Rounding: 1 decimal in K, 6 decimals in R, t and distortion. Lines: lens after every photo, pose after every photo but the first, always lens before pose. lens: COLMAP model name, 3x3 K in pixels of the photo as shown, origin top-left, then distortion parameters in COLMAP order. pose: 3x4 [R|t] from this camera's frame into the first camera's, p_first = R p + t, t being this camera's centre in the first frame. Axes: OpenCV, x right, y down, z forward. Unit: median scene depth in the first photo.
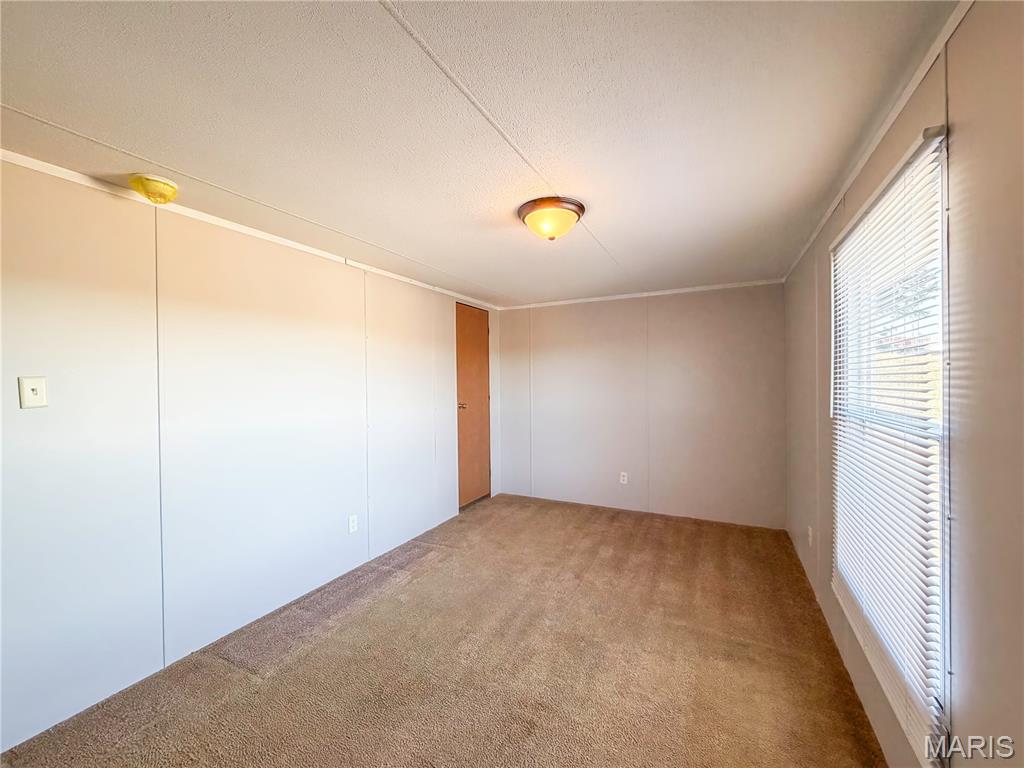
lens RADIAL K [[410.2, 0, 510.4], [0, 410.2, 382.5], [0, 0, 1]] dist [-0.000641, 0.000524]
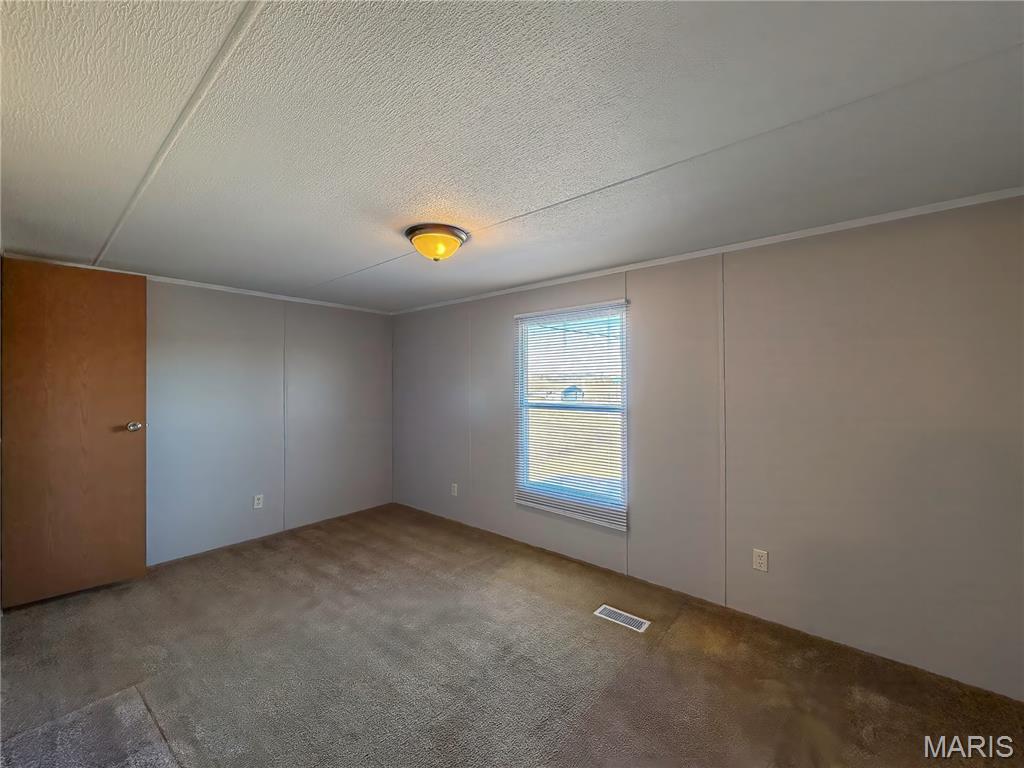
lens RADIAL K [[411.6, 0, 510.1], [0, 411.6, 381.8], [0, 0, 1]] dist [0.002229, -0.000003]
pose [[0.215287, 0.018356, 0.976378, -0.643051], [0.007962, 0.999757, -0.020551, 0.001309], [-0.976518, 0.012198, 0.215088, 0.394537]]
